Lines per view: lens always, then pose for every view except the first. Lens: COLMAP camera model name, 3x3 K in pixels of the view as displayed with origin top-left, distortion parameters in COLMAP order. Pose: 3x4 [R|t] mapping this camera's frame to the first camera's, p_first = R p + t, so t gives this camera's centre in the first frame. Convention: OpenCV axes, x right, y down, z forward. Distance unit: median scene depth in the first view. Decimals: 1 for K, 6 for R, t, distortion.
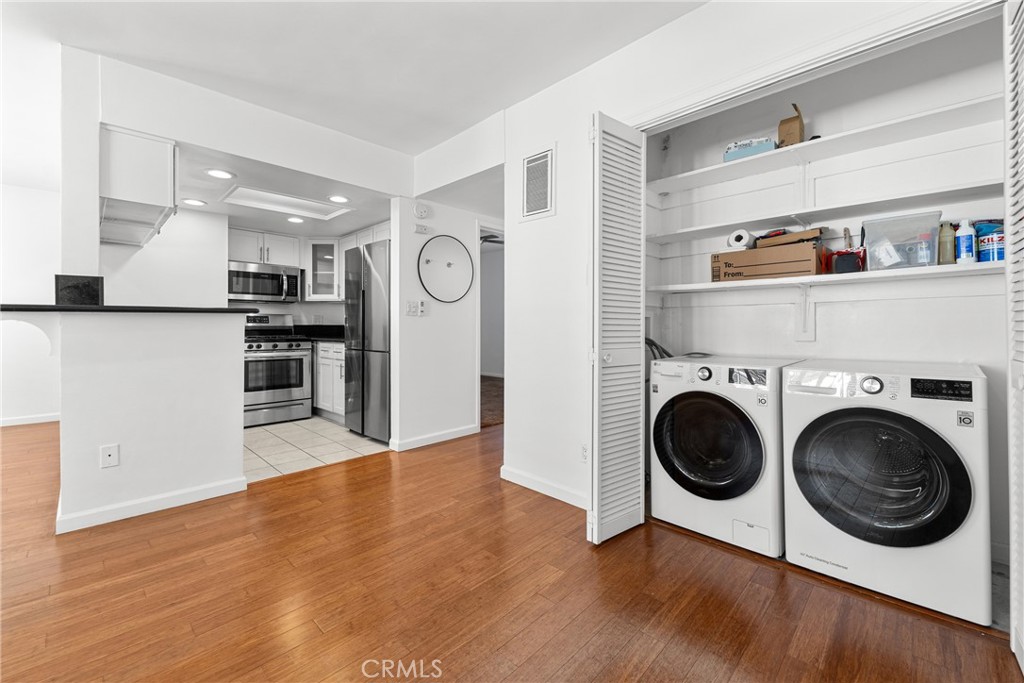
lens RADIAL K [[415.2, 0, 514.0], [0, 415.2, 331.1], [0, 0, 1]] dist [-0.002119, -0.000479]
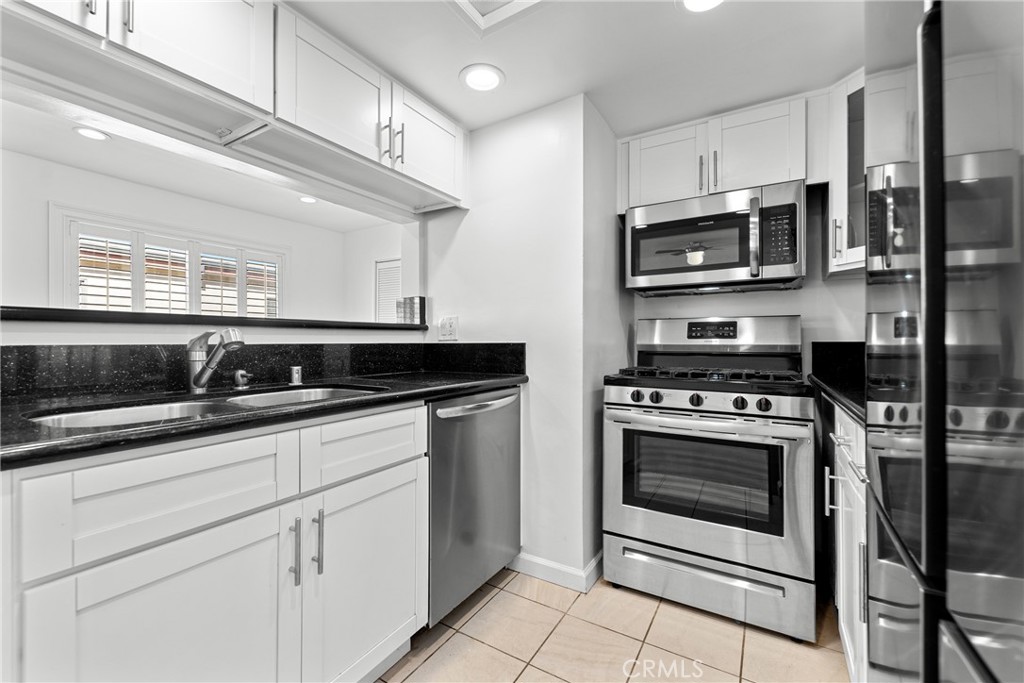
lens RADIAL K [[418.7, 0, 516.0], [0, 418.7, 343.0], [0, 0, 1]] dist [0.000136, -0.000180]
pose [[0.215871, -0.000869, -0.976421, -0.232289], [-0.006021, 0.999979, -0.002222, -0.012442], [0.976403, 0.006359, 0.215861, 0.715045]]
